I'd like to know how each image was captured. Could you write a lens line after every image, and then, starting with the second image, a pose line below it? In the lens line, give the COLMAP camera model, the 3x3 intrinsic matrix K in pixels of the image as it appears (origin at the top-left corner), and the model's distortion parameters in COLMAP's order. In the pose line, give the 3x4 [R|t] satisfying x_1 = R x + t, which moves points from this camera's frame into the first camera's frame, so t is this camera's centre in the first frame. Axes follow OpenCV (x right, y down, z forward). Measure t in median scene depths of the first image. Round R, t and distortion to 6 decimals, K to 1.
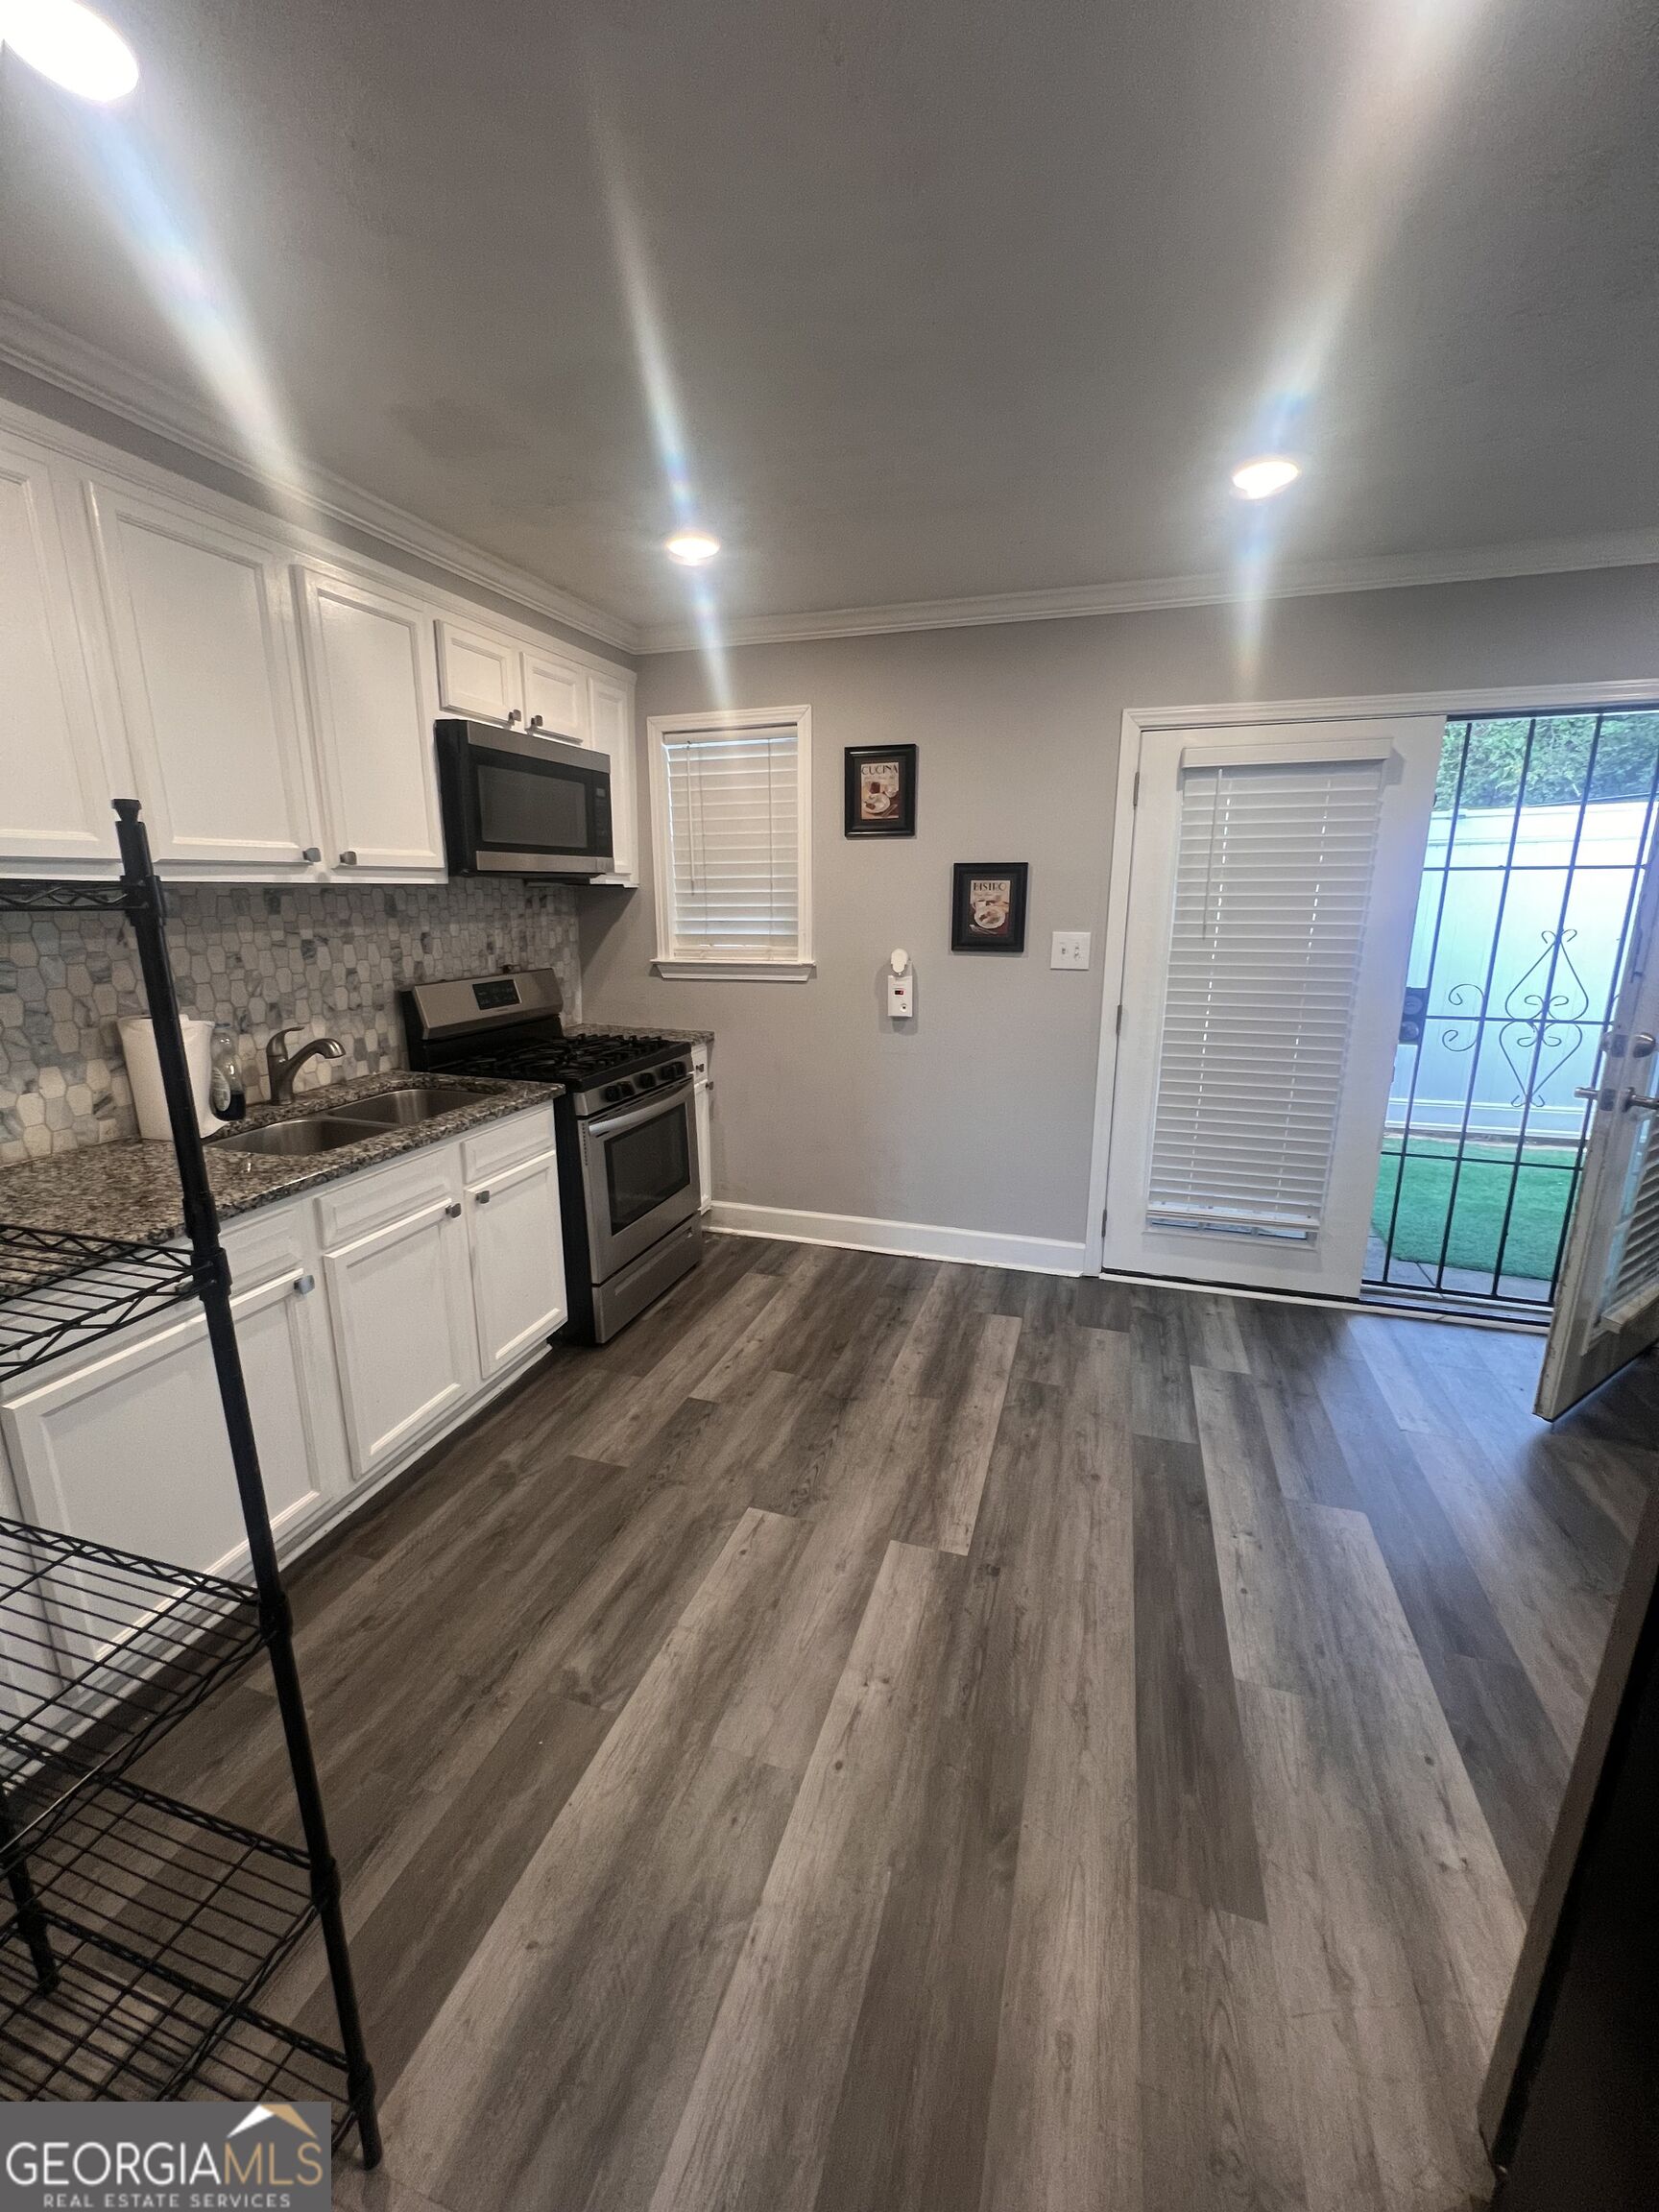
lens RADIAL K [[882.5, 0, 828.0], [0, 882.5, 1101.0], [0, 0, 1]] dist [-0.000246, 0.000271]
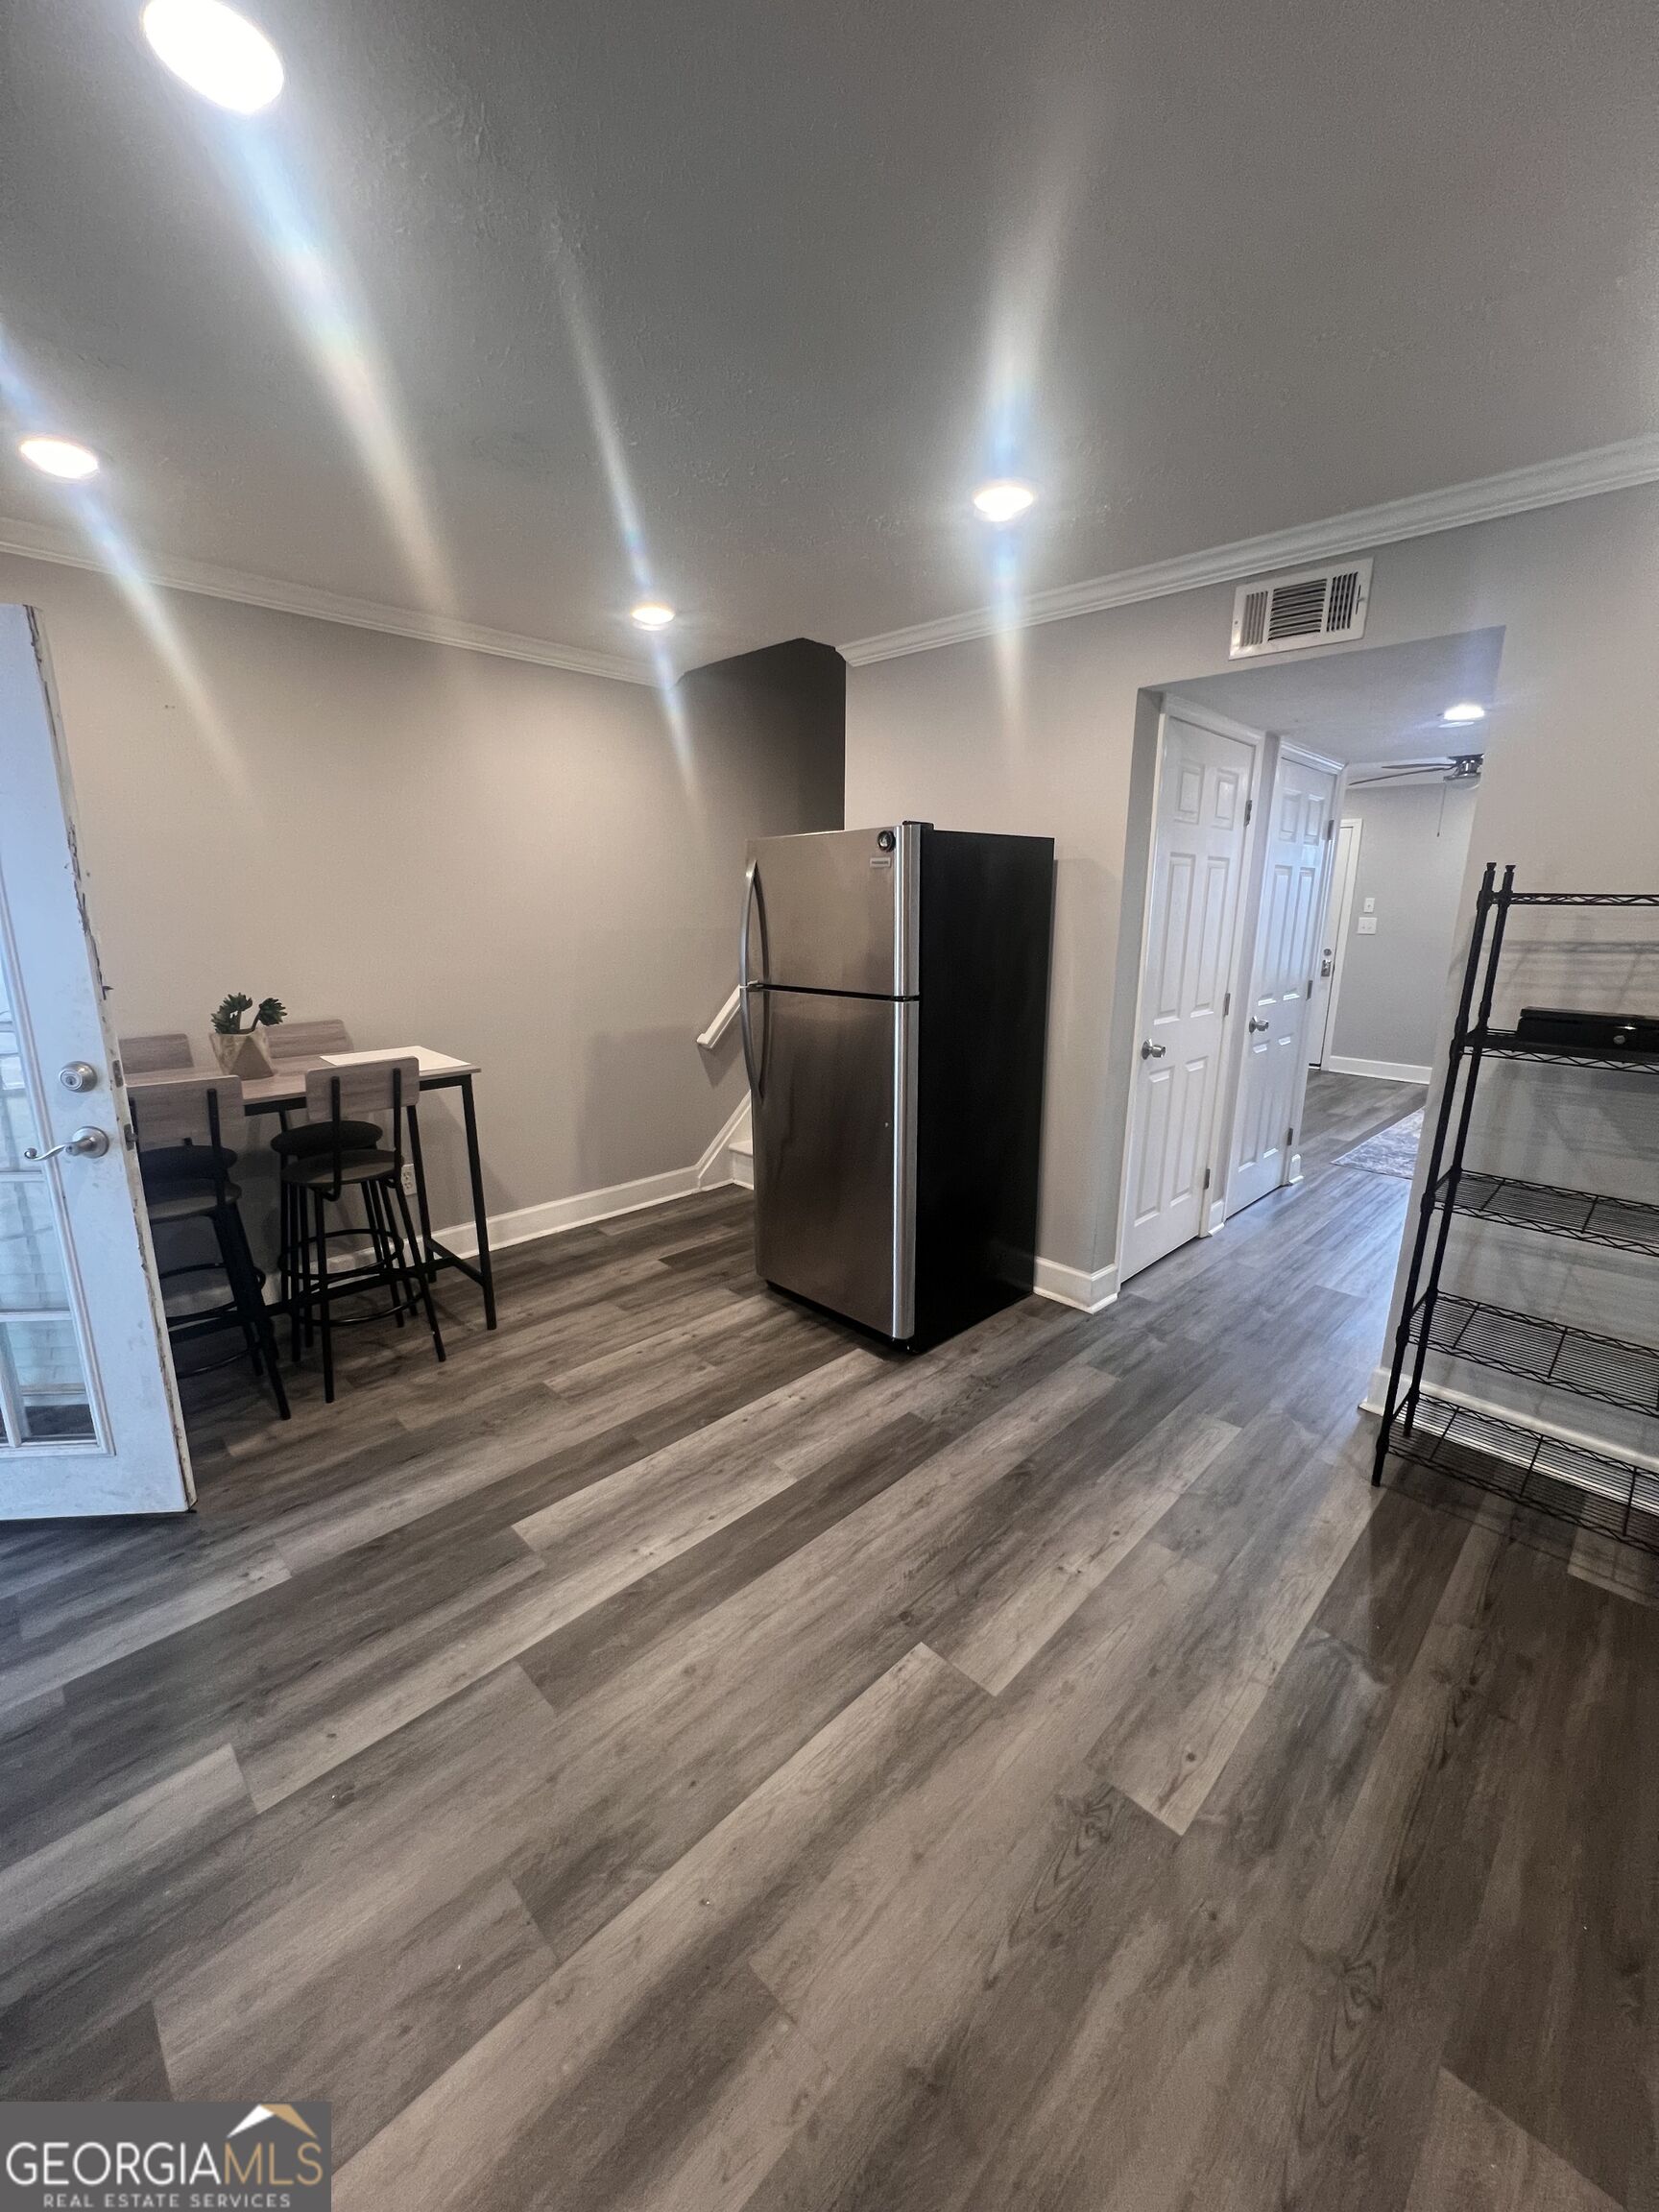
lens RADIAL K [[882.5, 0, 828.0], [0, 882.5, 1101.0], [0, 0, 1]] dist [-0.000246, 0.000271]
pose [[-0.890107, -0.111524, 0.441897, -0.068120], [0.096834, 0.901181, 0.422487, -0.270337], [-0.445346, 0.418849, -0.791348, 1.135287]]
